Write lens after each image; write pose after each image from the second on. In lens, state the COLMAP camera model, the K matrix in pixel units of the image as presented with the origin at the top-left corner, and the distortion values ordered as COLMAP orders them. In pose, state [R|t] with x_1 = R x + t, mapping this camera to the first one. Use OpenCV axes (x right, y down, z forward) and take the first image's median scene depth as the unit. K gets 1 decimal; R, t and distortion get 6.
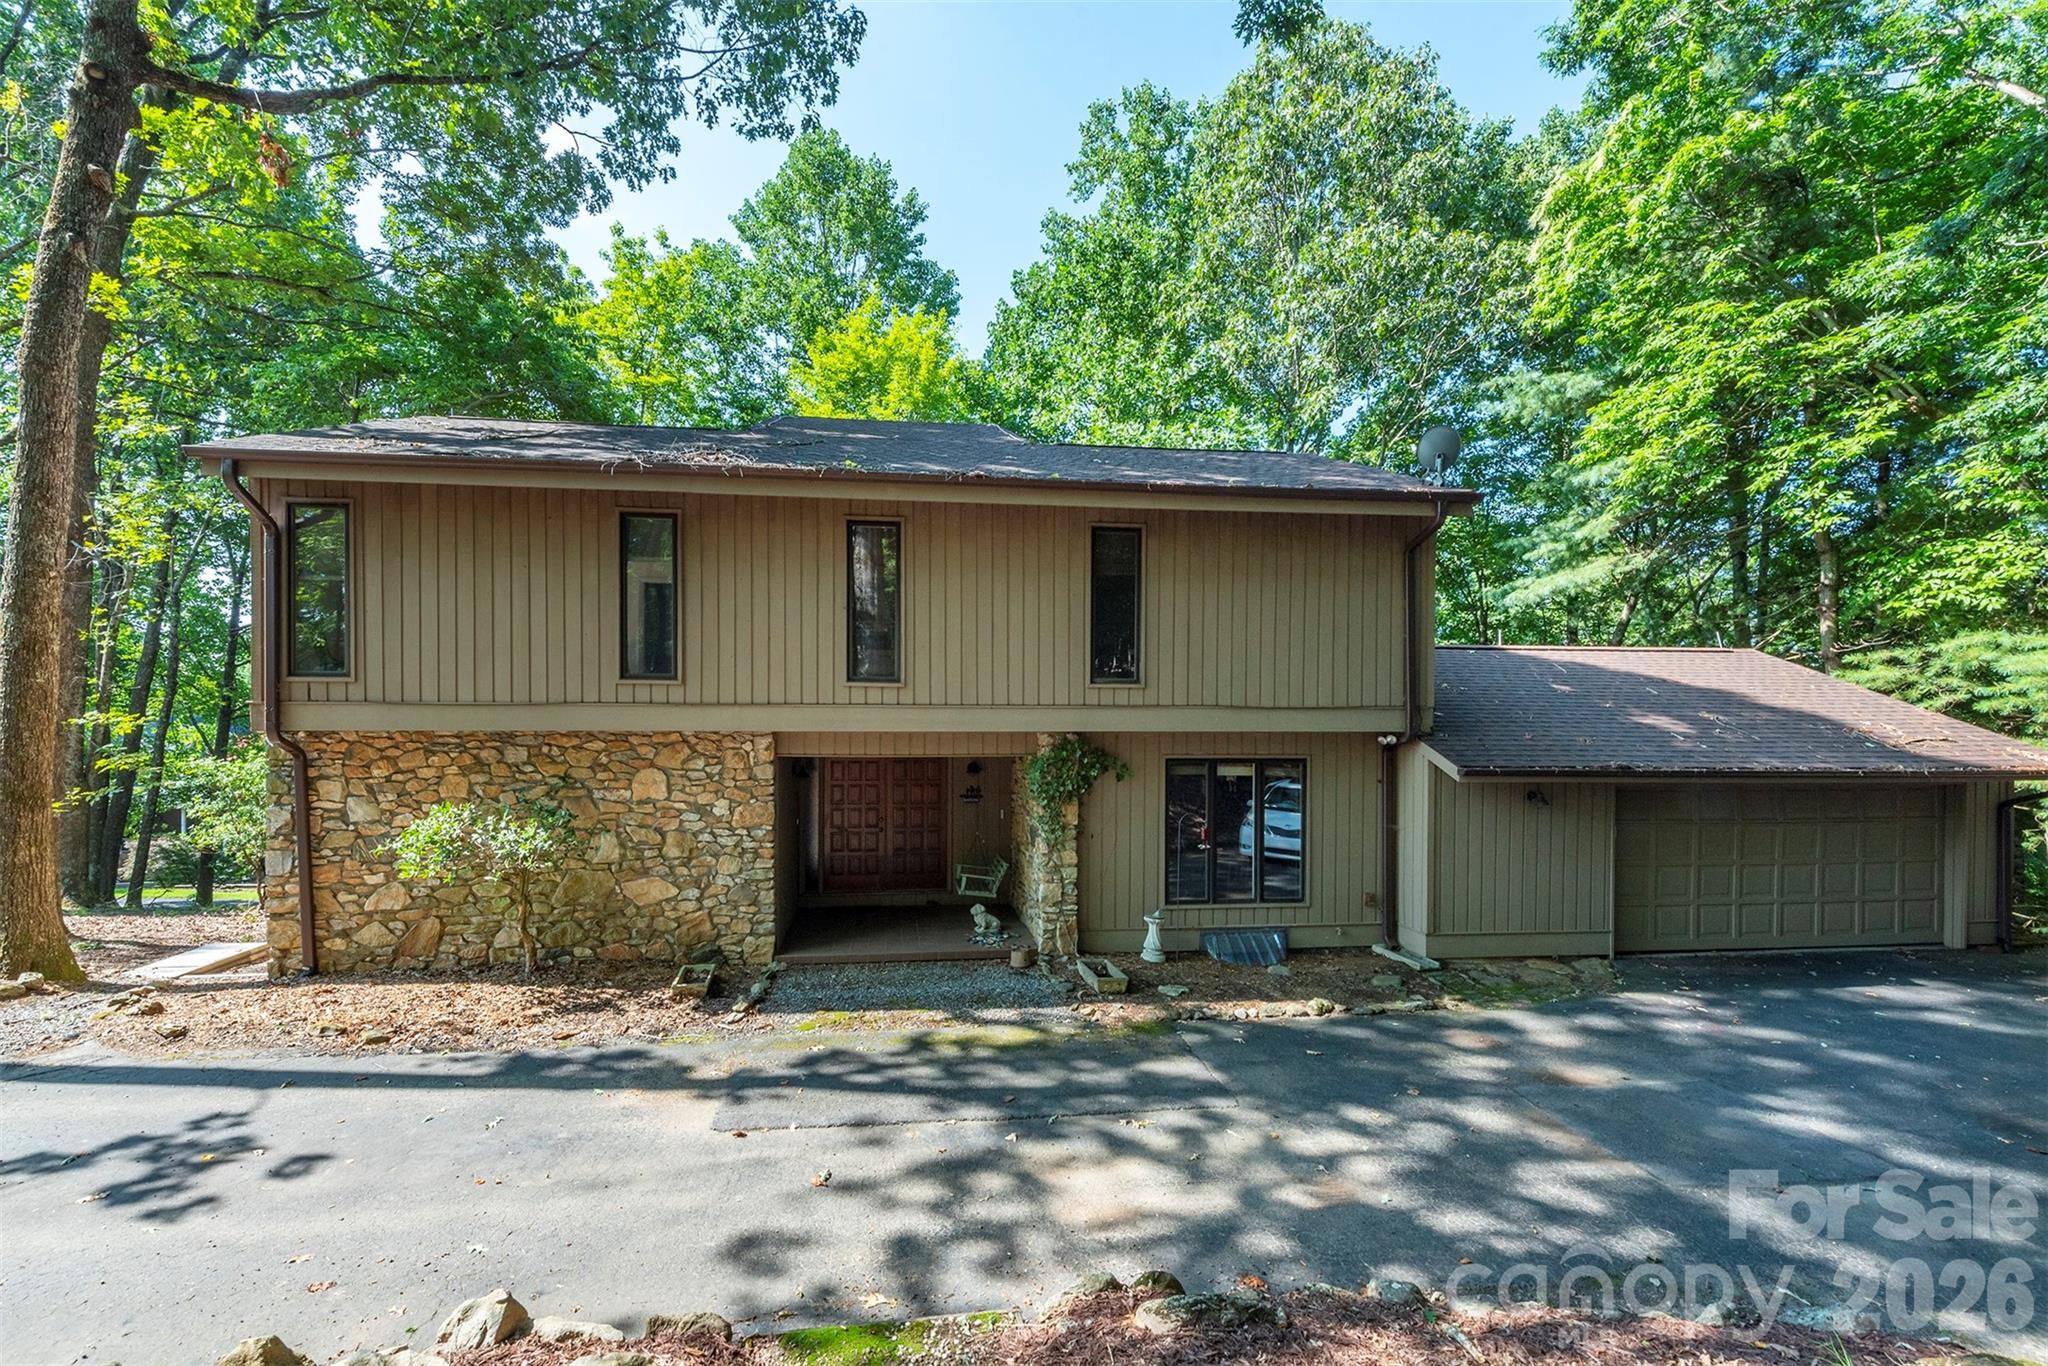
lens RADIAL K [[826.5, 0, 1049.8], [0, 826.5, 725.9], [0, 0, 1]] dist [0.009136, -0.000213]
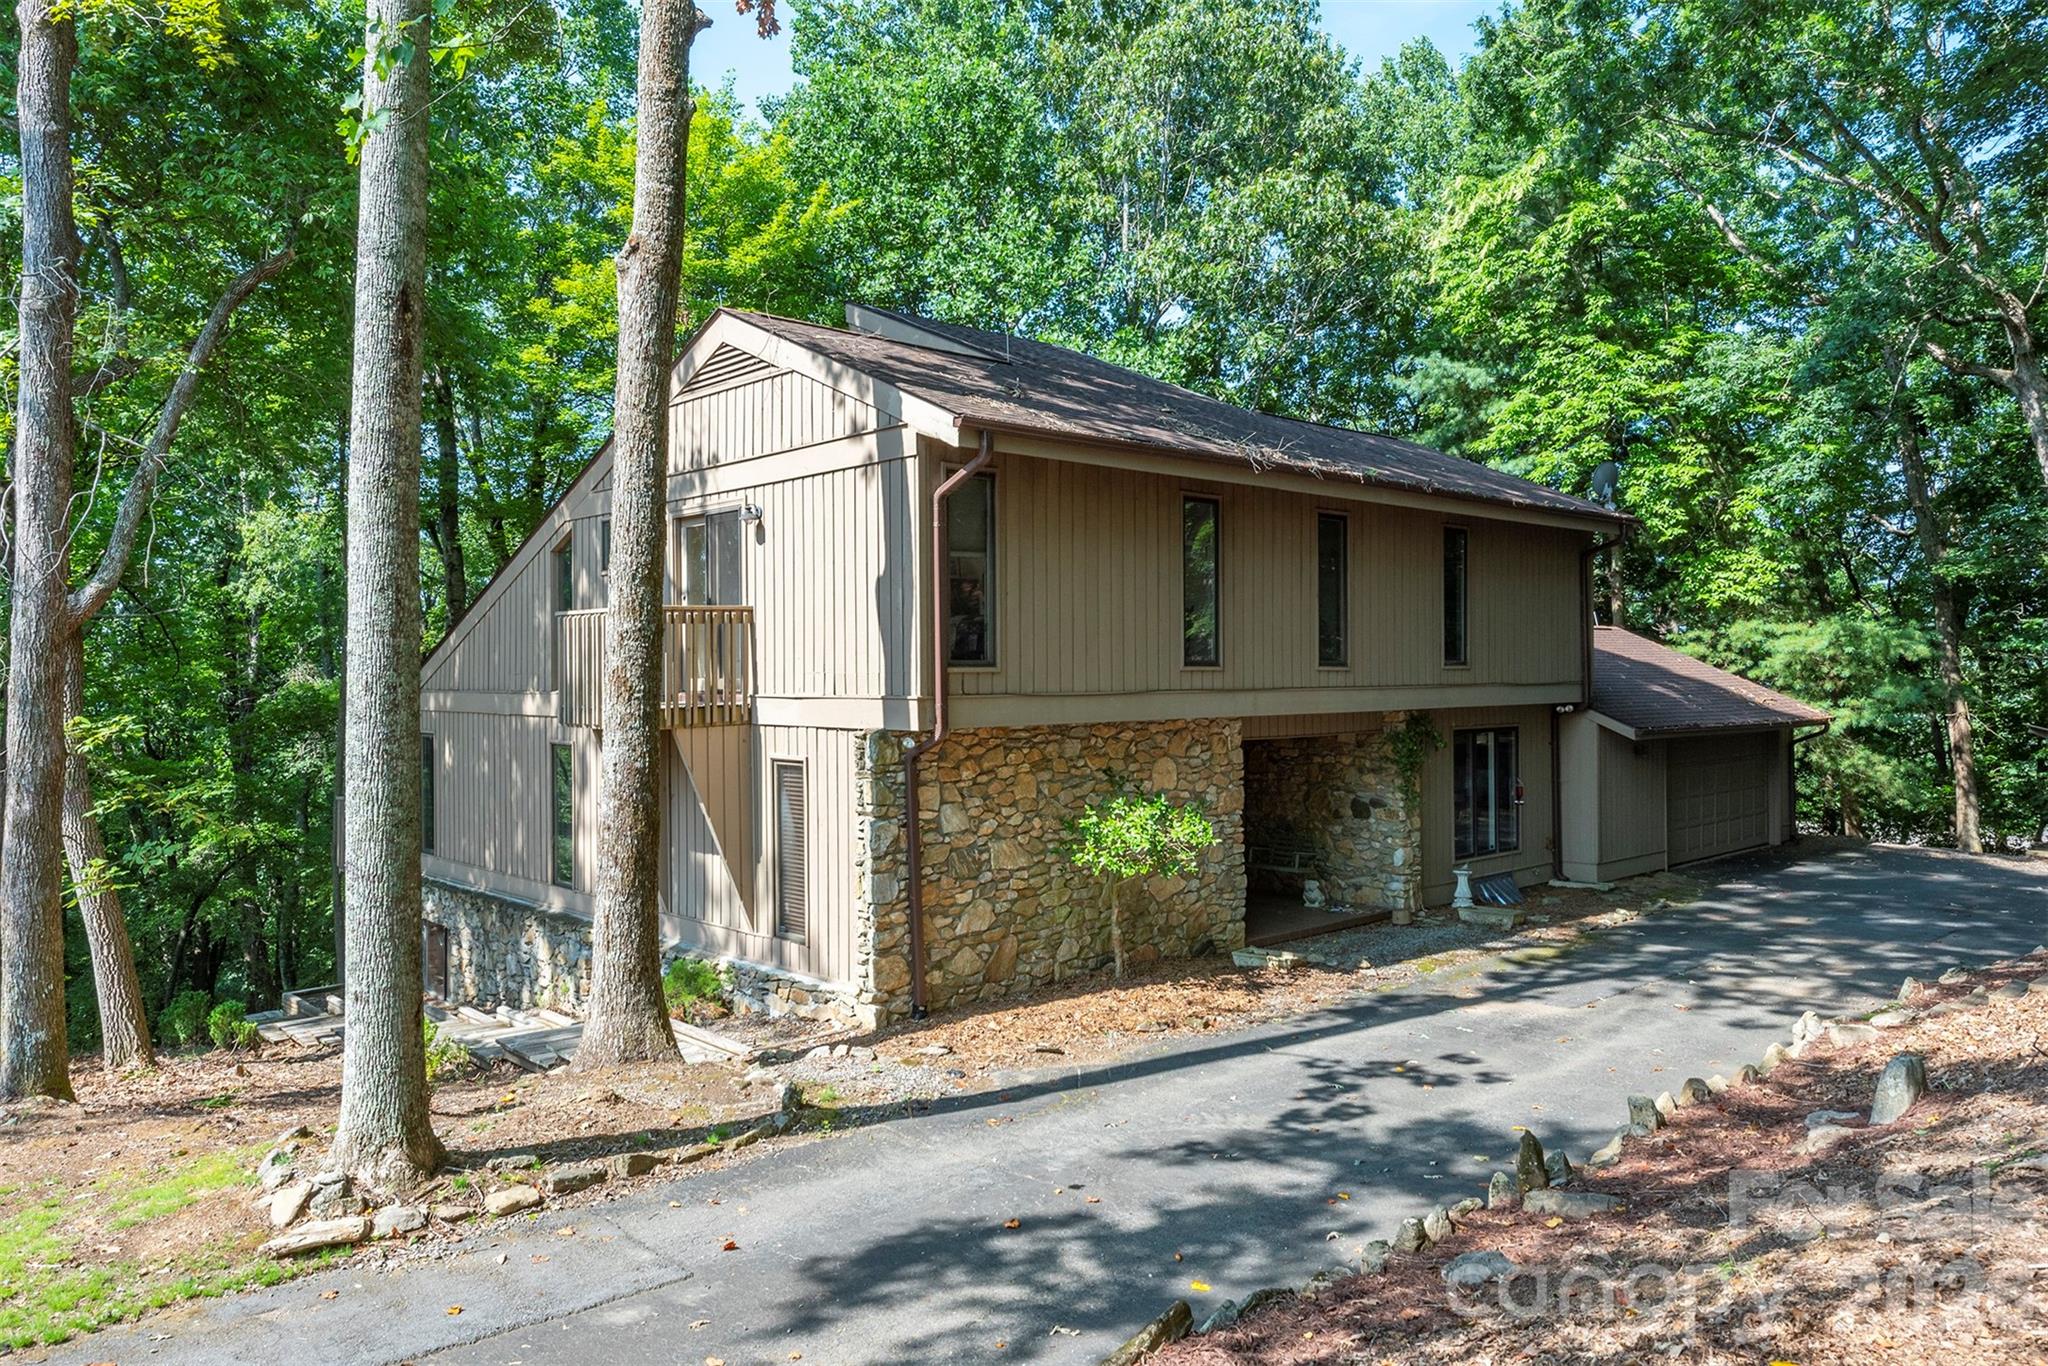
lens RADIAL K [[1372.7, 0, 1020.1], [0, 1372.7, 678.0], [0, 0, 1]] dist [-0.001626, -0.001267]
pose [[0.815940, -0.011394, 0.578025, -1.506402], [0.016966, 0.999847, -0.004241, -0.035530], [-0.577888, 0.013267, 0.816008, -0.193359]]
